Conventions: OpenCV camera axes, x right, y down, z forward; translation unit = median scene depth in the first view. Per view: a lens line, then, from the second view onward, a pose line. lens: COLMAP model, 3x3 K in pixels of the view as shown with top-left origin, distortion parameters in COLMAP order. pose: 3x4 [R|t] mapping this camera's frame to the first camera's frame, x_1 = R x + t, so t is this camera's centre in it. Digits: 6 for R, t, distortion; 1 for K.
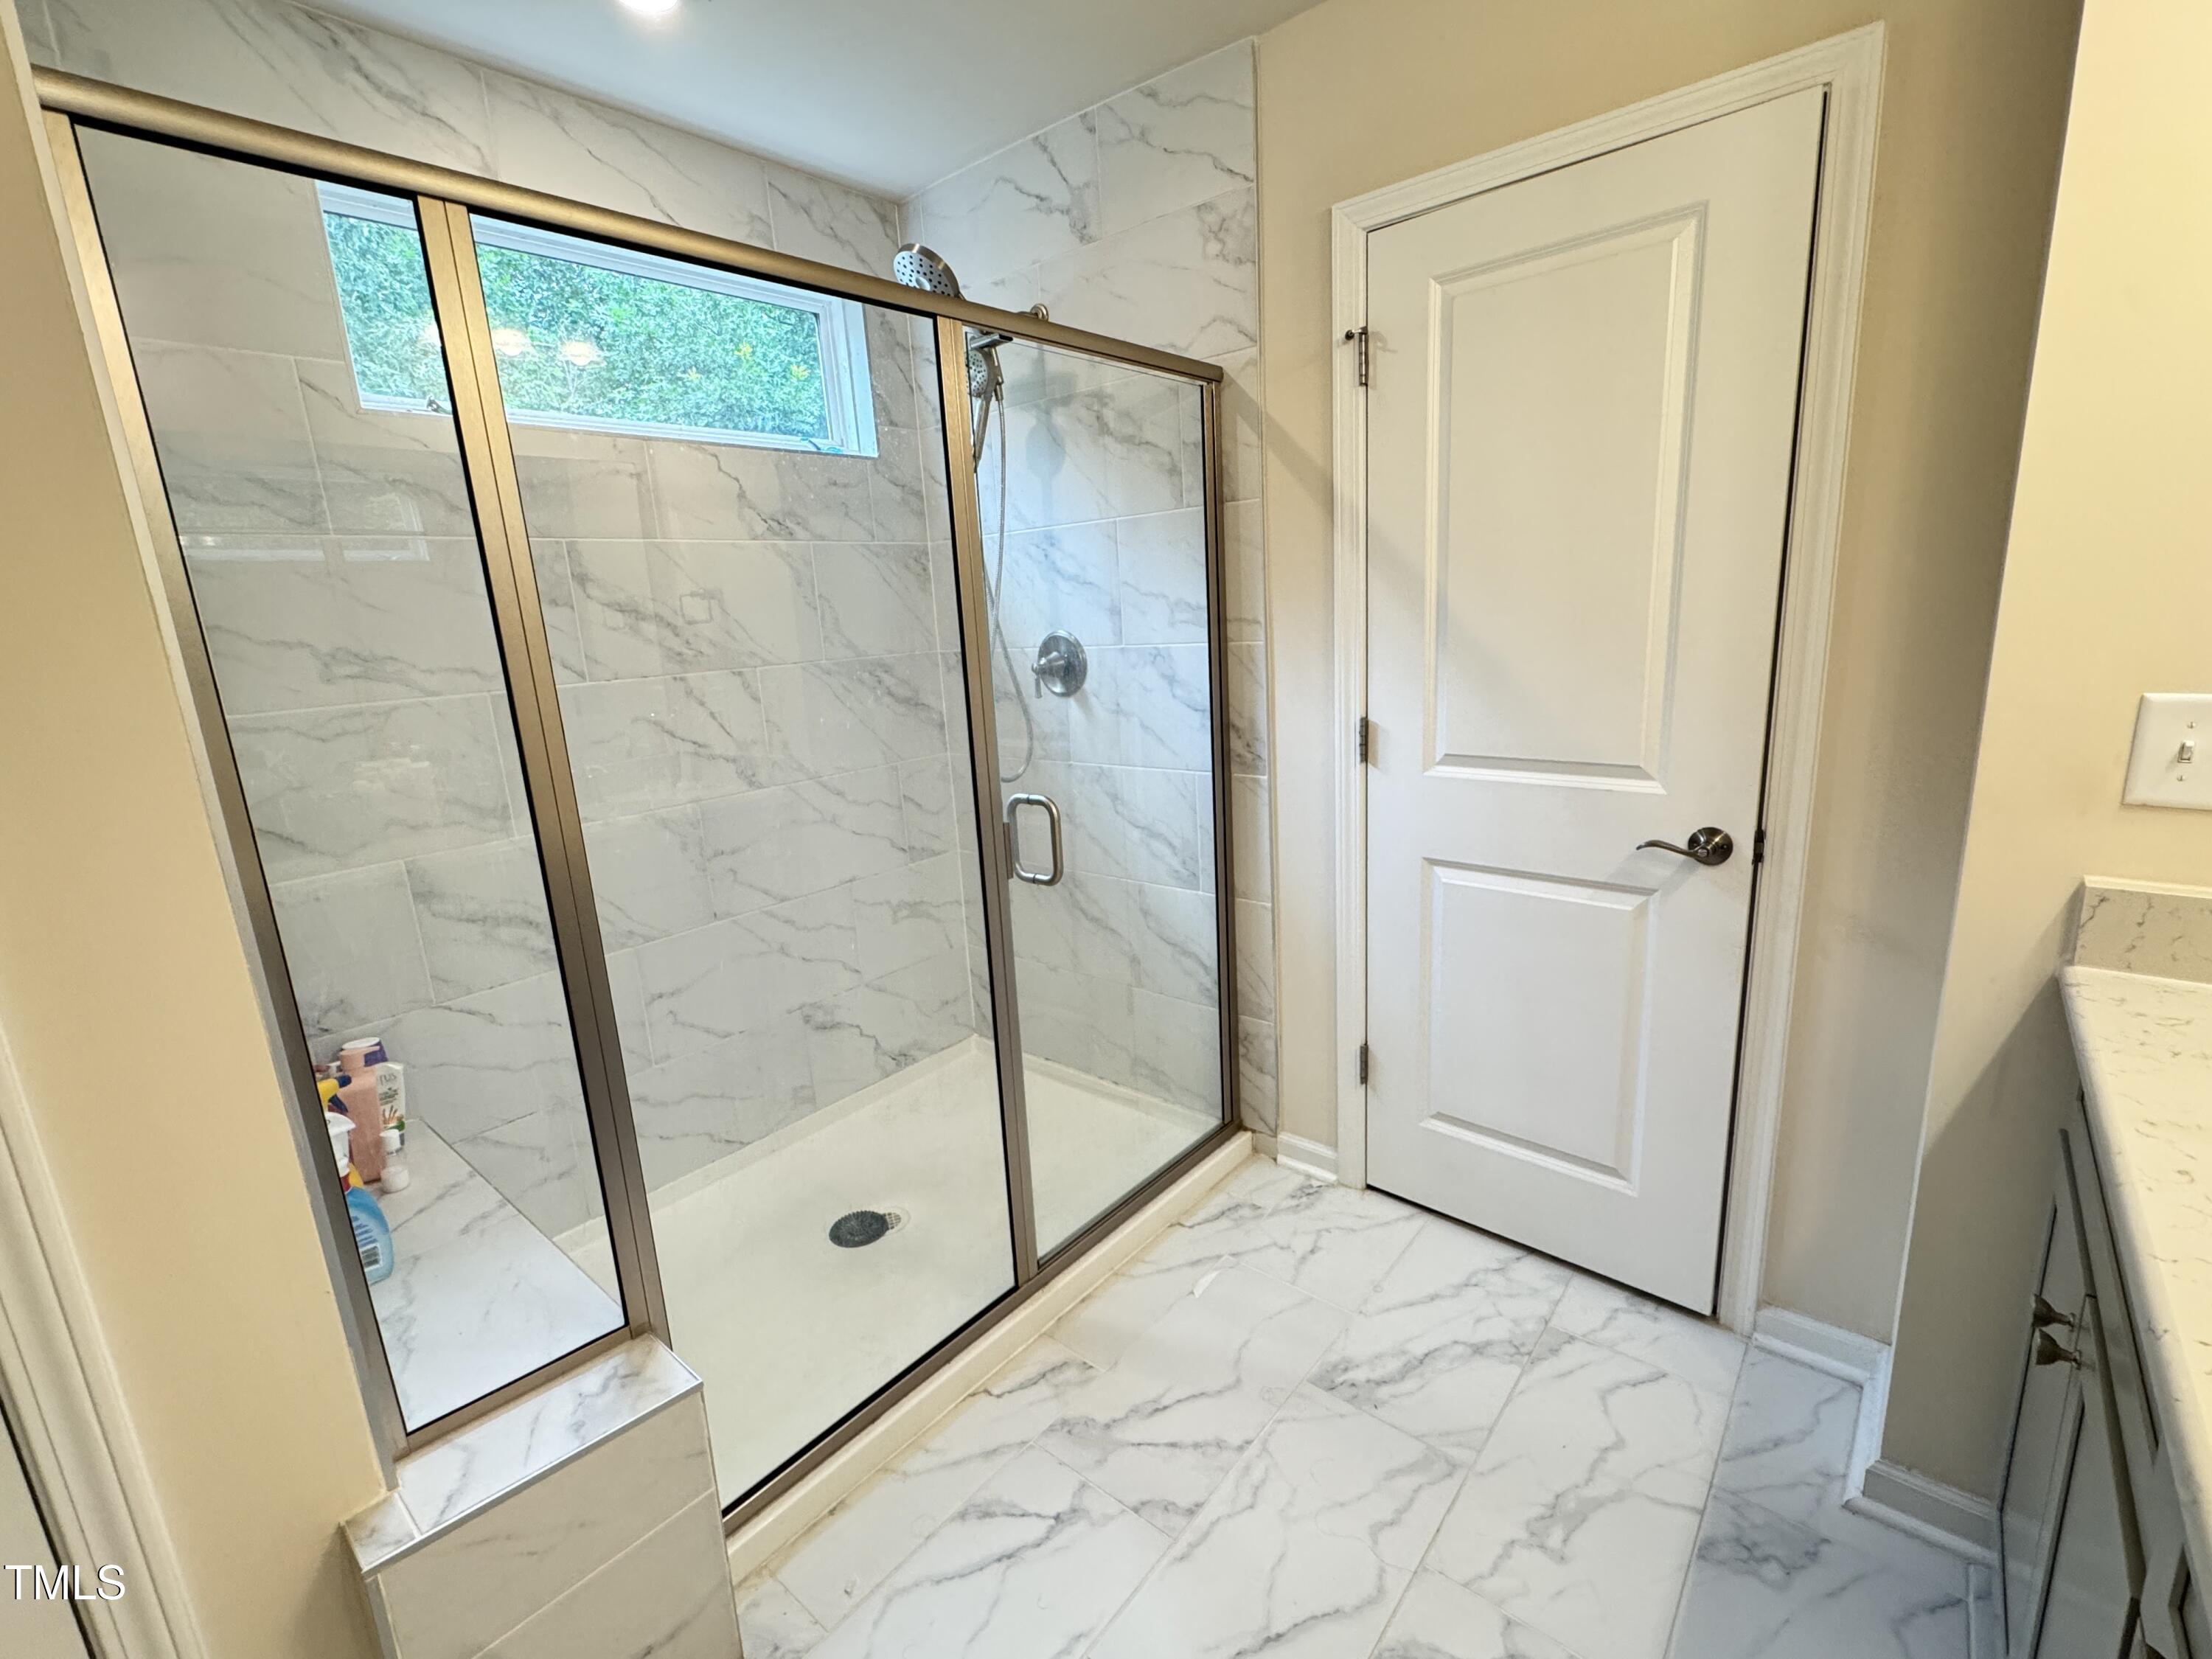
lens RADIAL K [[978.1, 0, 1102.3], [0, 978.1, 832.8], [0, 0, 1]] dist [-0.000931, -0.000033]
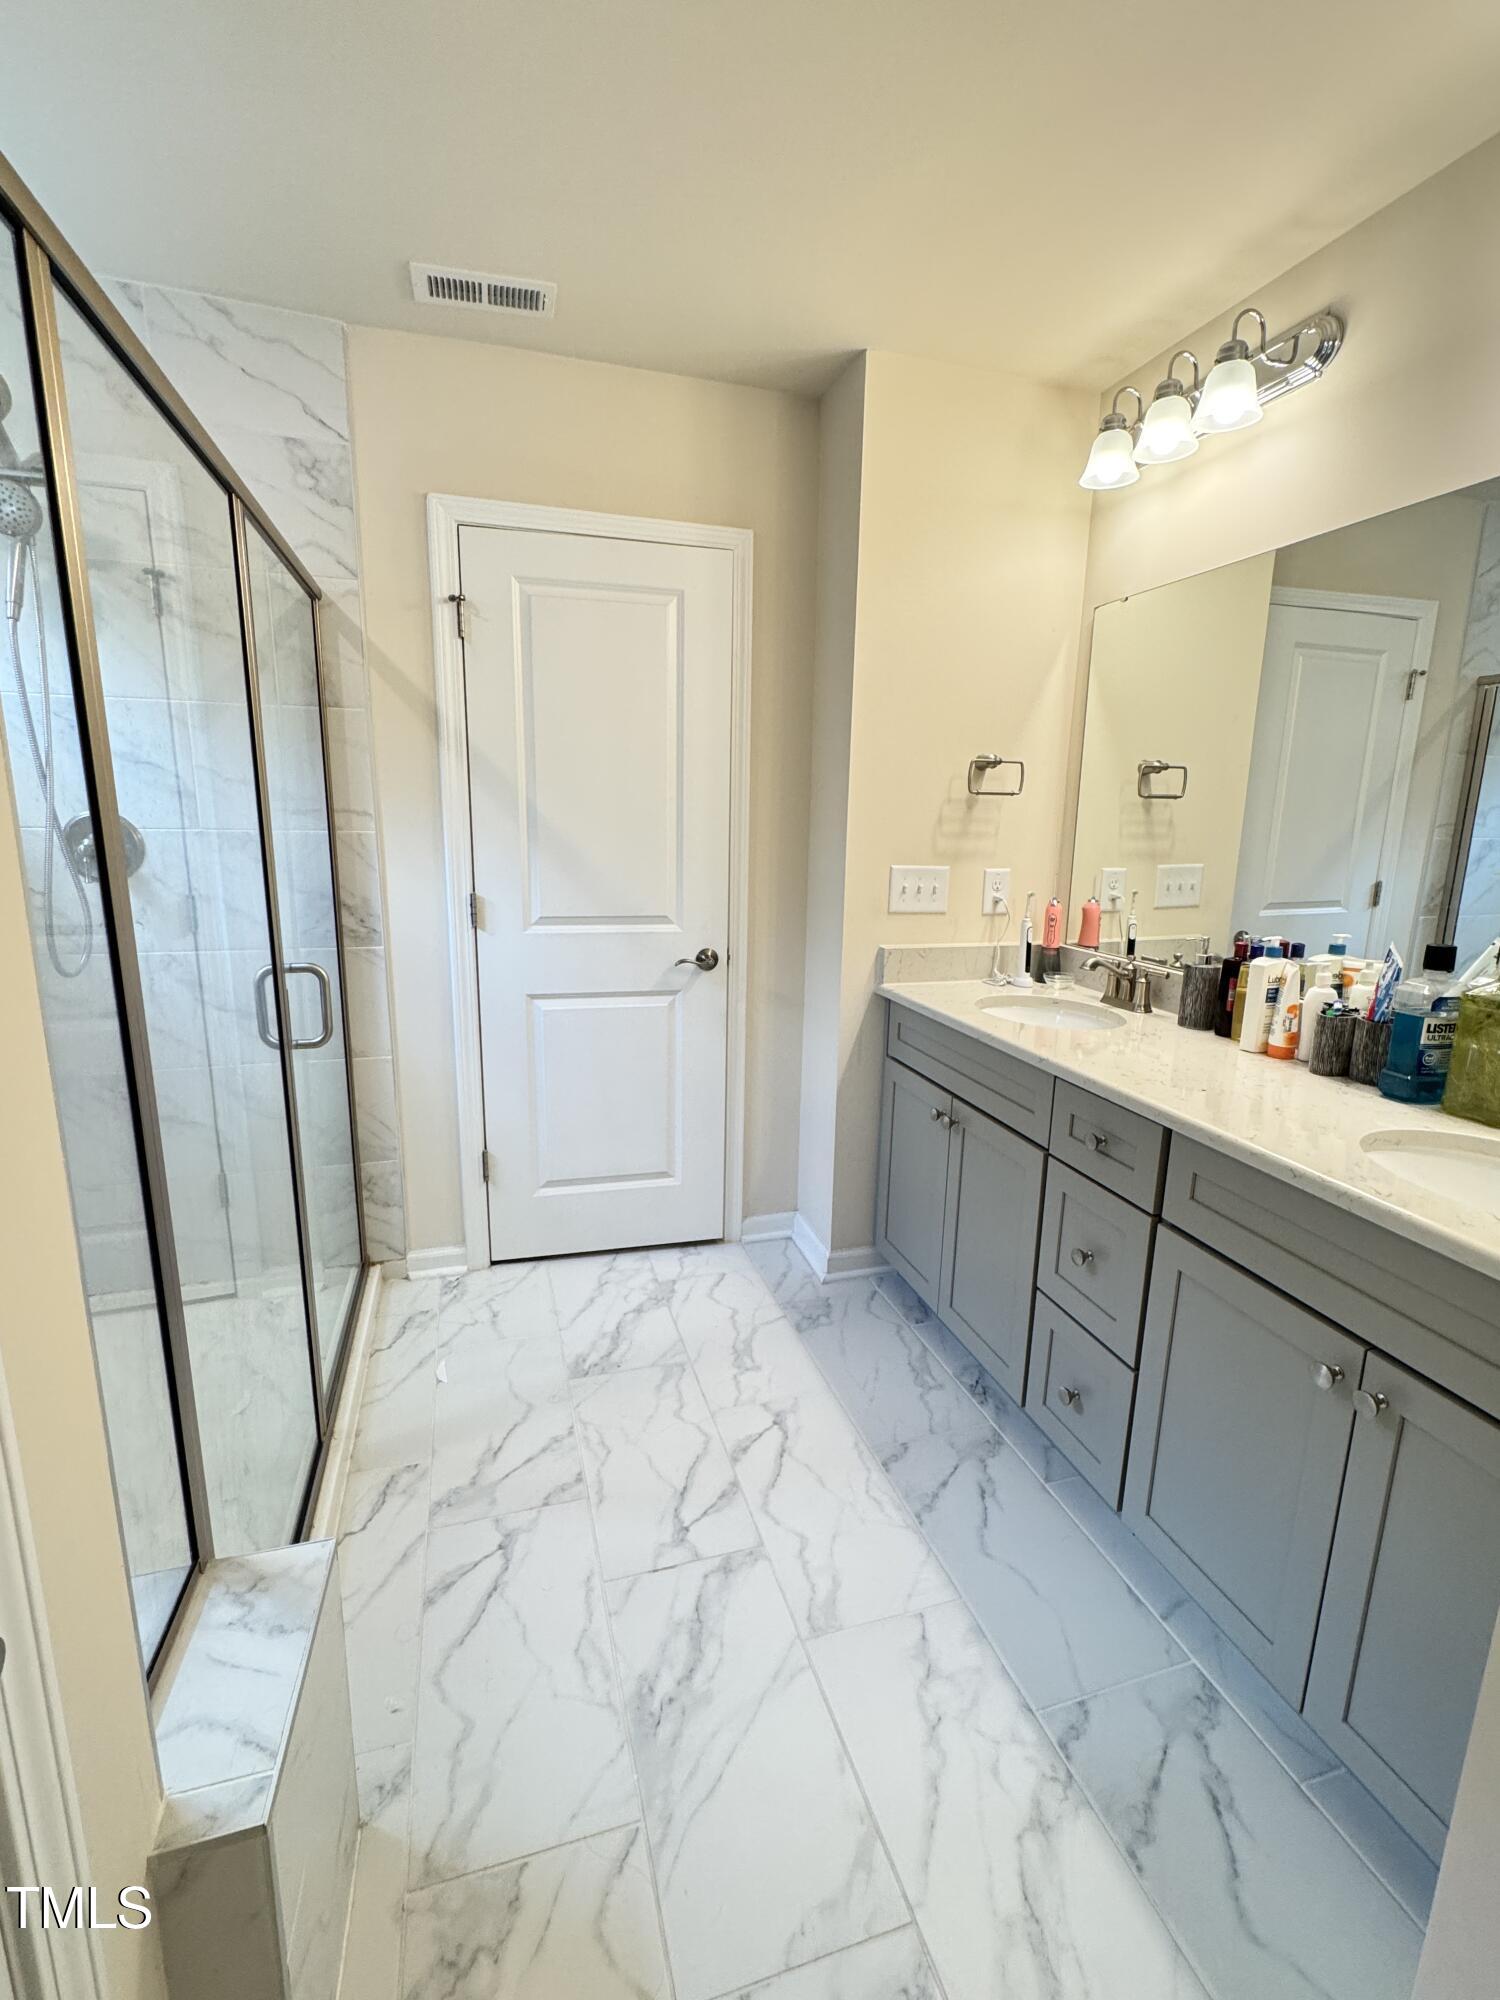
lens RADIAL K [[884.4, 0, 745.2], [0, 884.4, 1002.7], [0, 0, 1]] dist [-0.000931, -0.000033]
pose [[0.546340, -0.111971, 0.830045, -0.582522], [0.138098, 0.989503, 0.042585, 0.028939], [-0.826100, 0.091362, 0.556068, 0.073217]]
